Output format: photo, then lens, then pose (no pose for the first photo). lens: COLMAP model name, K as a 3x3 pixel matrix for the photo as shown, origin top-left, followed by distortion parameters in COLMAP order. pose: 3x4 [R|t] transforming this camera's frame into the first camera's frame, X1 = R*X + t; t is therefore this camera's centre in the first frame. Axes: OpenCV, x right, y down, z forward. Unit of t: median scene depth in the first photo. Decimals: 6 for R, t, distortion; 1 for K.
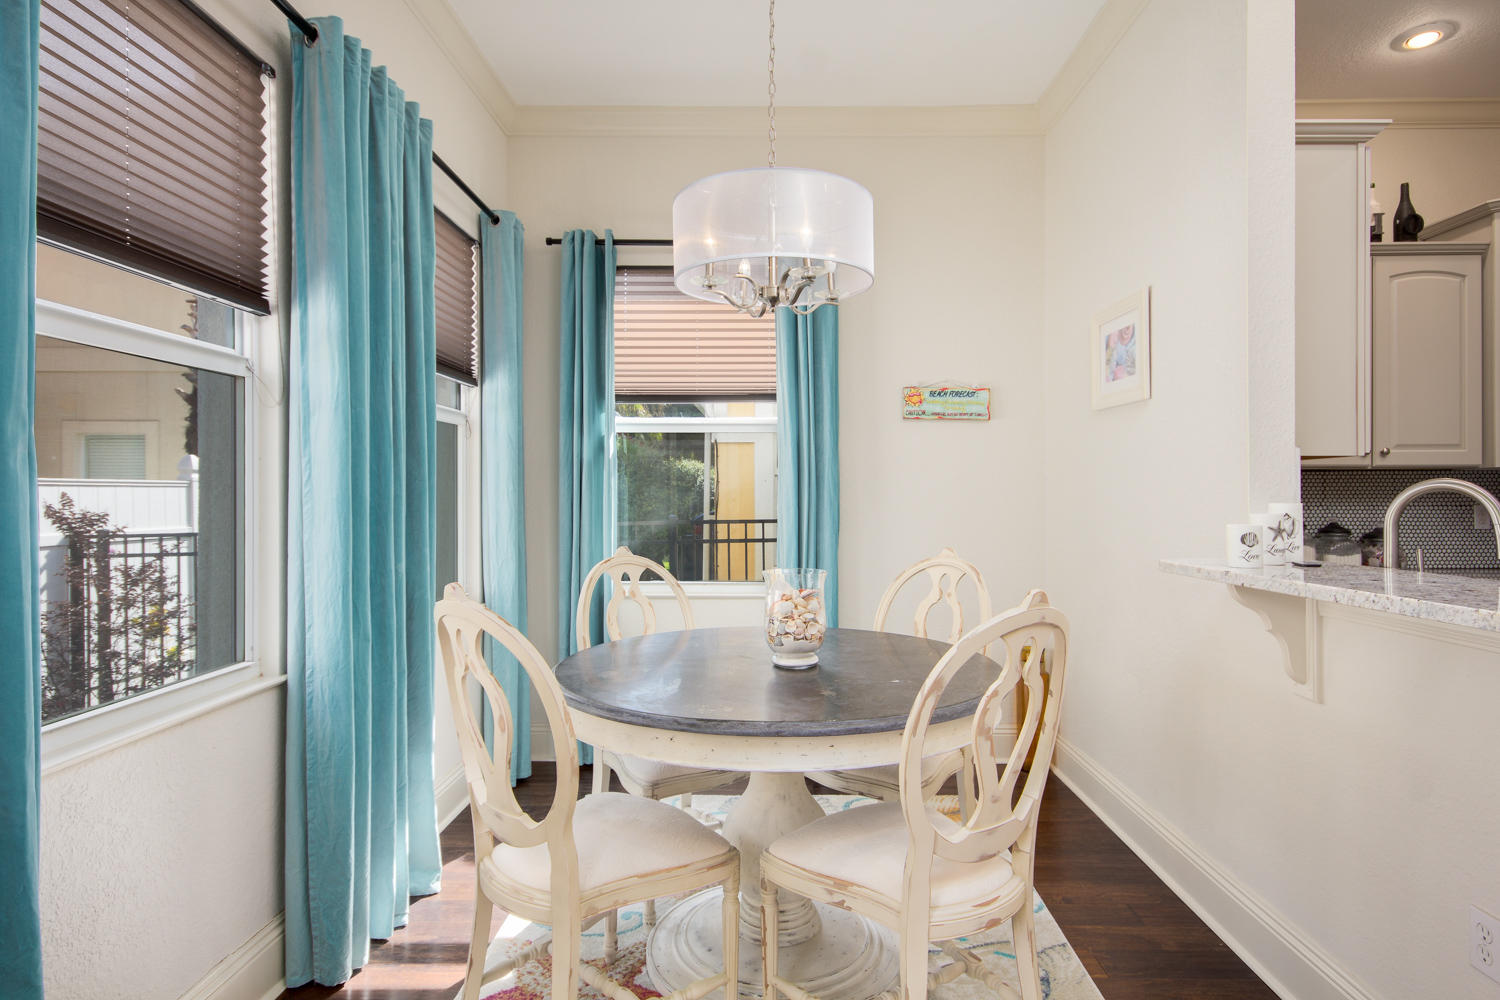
lens RADIAL K [[822.2, 0, 750.0], [0, 822.2, 500.0], [0, 0, 1]] dist [0.000777, -0.000298]
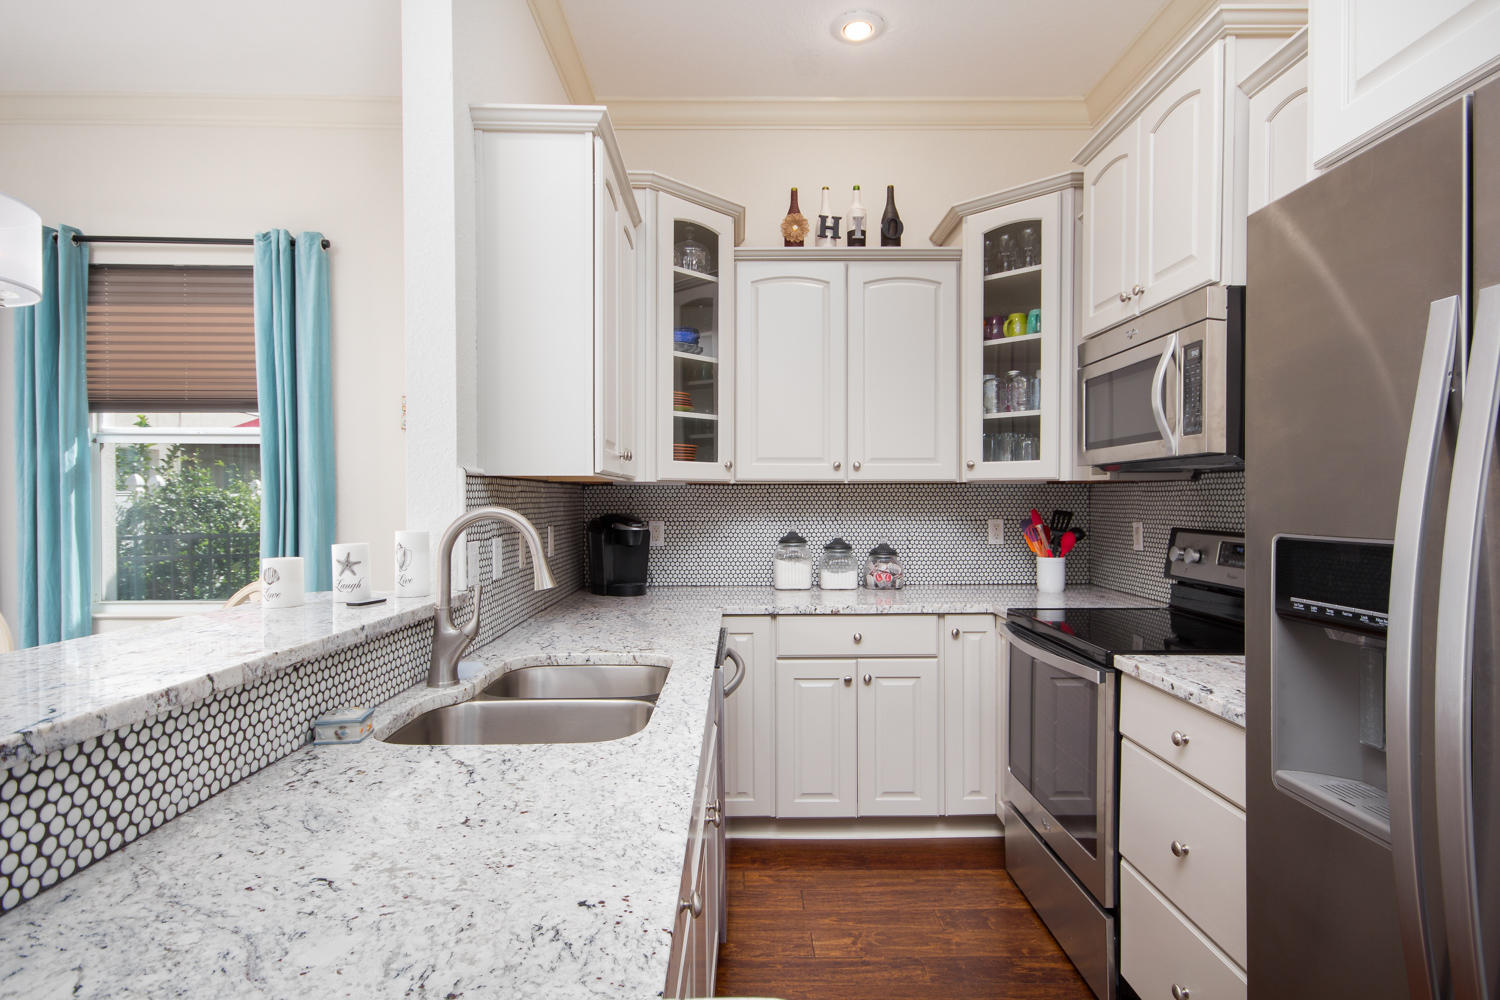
lens RADIAL K [[784.3, 0, 747.8], [0, 784.3, 515.5], [0, 0, 1]] dist [0.011757, -0.000493]
pose [[0.999635, -0.000698, 0.026991, 0.635396], [0.000153, 0.999796, 0.020214, -0.019259], [-0.027000, -0.020202, 0.999431, 0.083594]]
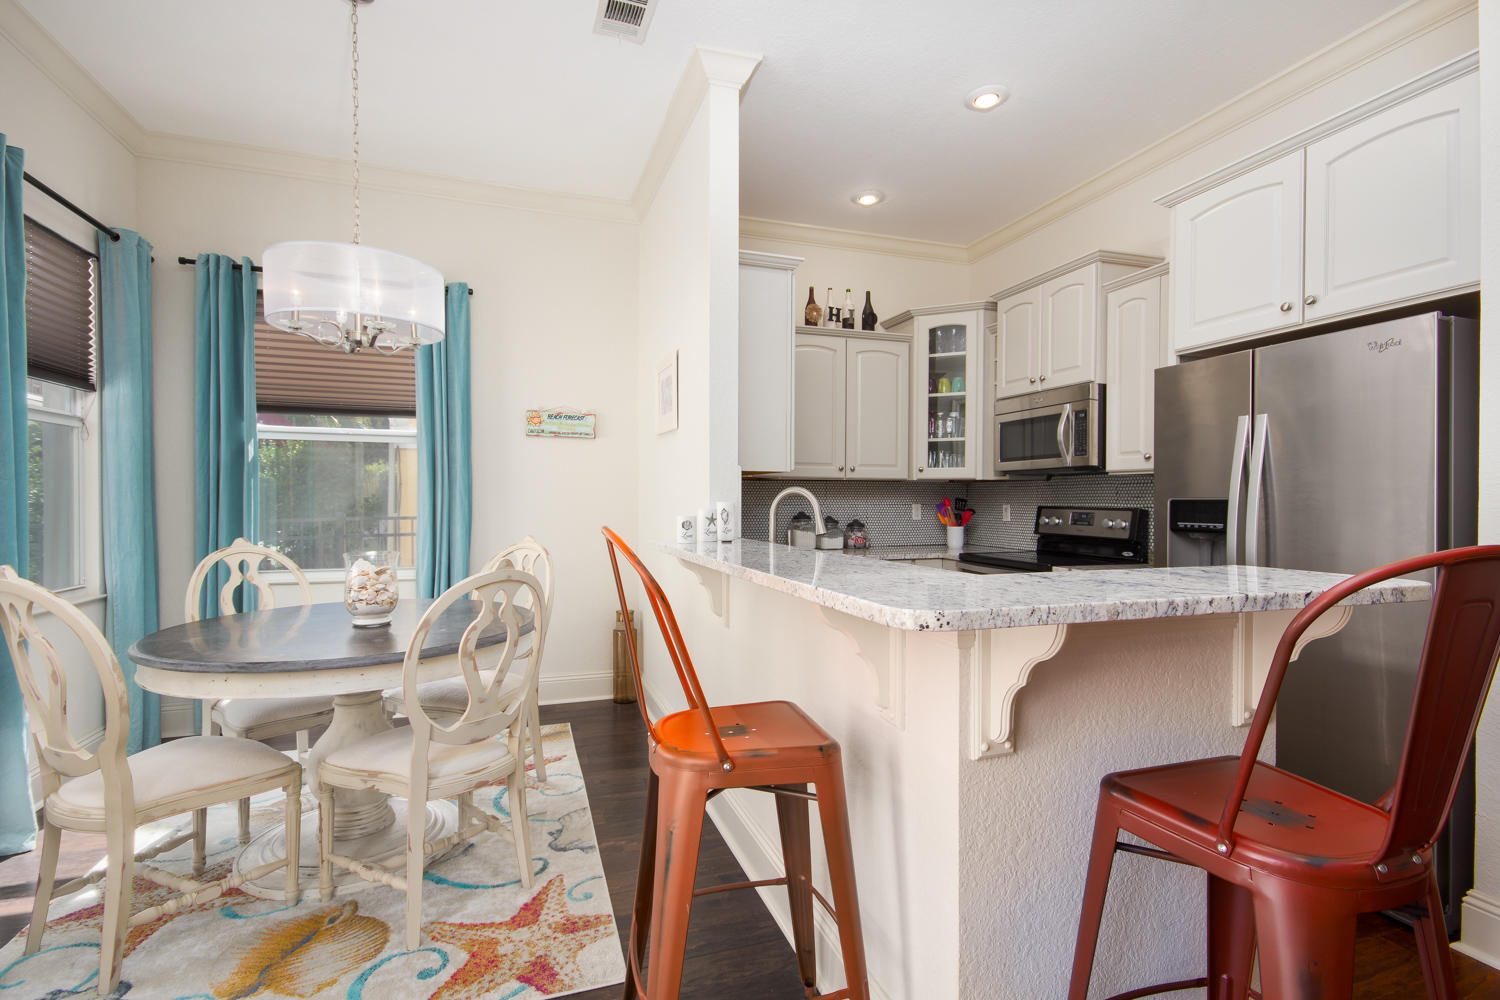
lens RADIAL K [[717.5, 0, 748.2], [0, 717.5, 509.8], [0, 0, 1]] dist [0.029045, -0.016981]
pose [[0.940041, -0.001129, 0.341060, 0.144842], [-0.003413, 0.999913, 0.012717, 0.000933], [-0.341045, -0.013118, 0.939955, -0.180865]]
